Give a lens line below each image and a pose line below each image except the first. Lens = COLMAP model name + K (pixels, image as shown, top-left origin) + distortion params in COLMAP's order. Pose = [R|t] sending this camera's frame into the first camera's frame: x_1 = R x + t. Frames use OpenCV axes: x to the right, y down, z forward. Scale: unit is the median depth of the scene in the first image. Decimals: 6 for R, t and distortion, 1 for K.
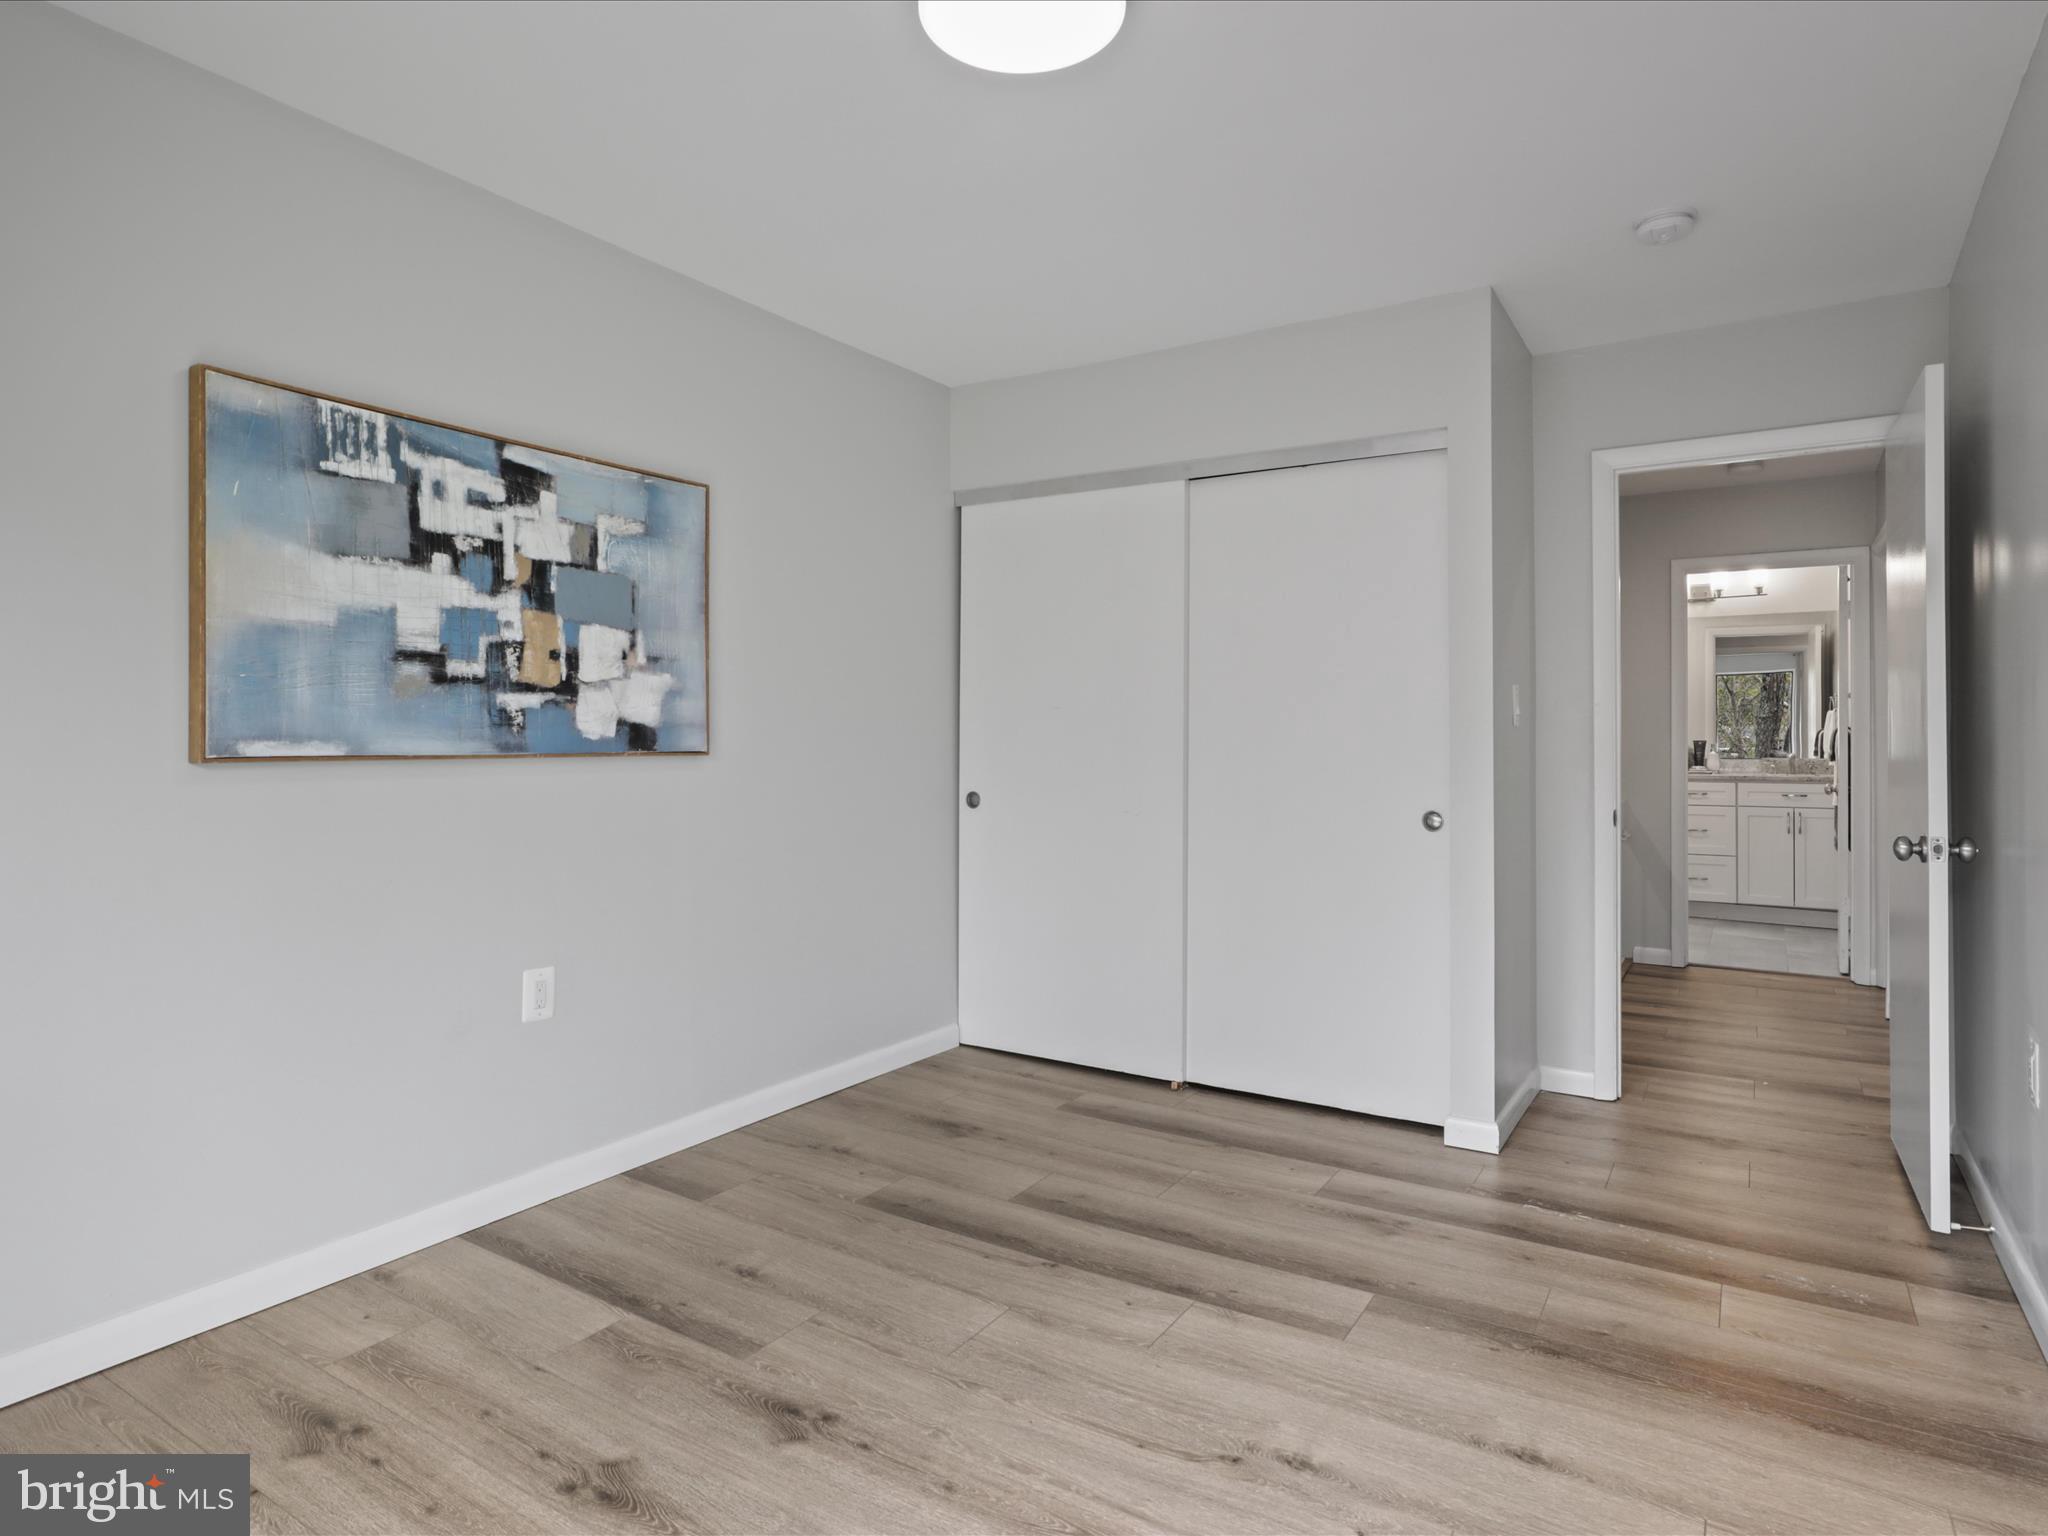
lens RADIAL K [[1159.6, 0, 1023.6], [0, 1159.6, 748.5], [0, 0, 1]] dist [-0.006034, 0.004208]
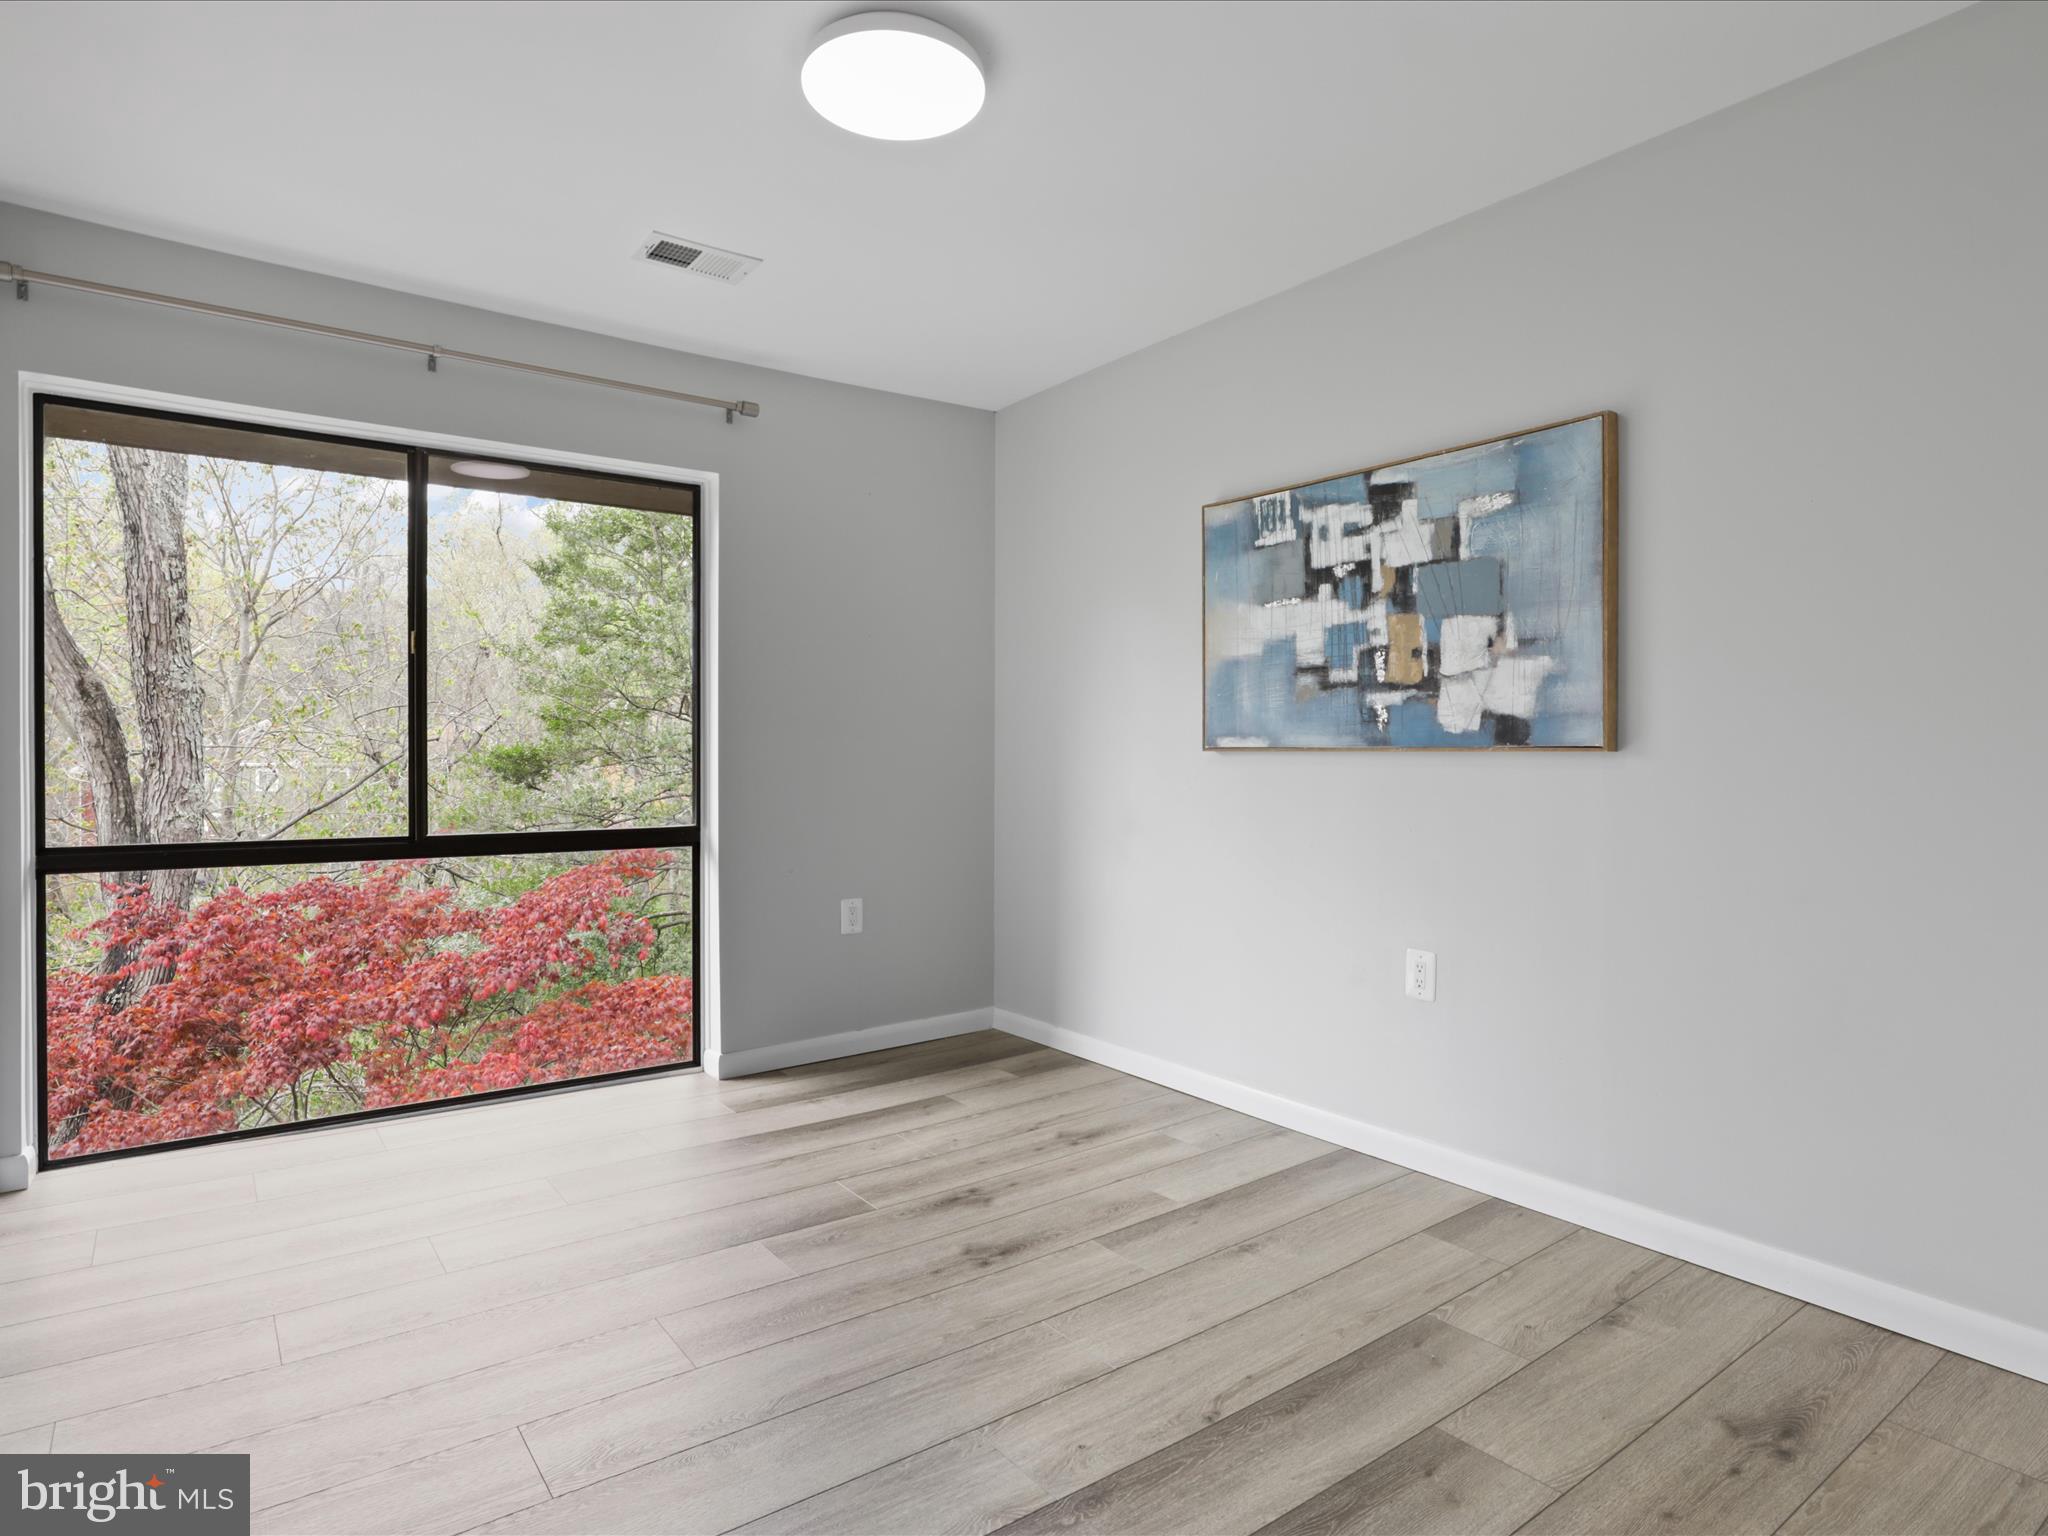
lens RADIAL K [[1159.6, 0, 1029.4], [0, 1159.6, 764.1], [0, 0, 1]] dist [-0.006034, 0.004208]
pose [[-0.353481, 0.017255, -0.935282, 0.727892], [-0.002409, 0.999810, 0.019356, 0.000196], [0.935438, 0.009095, -0.353373, 1.084904]]
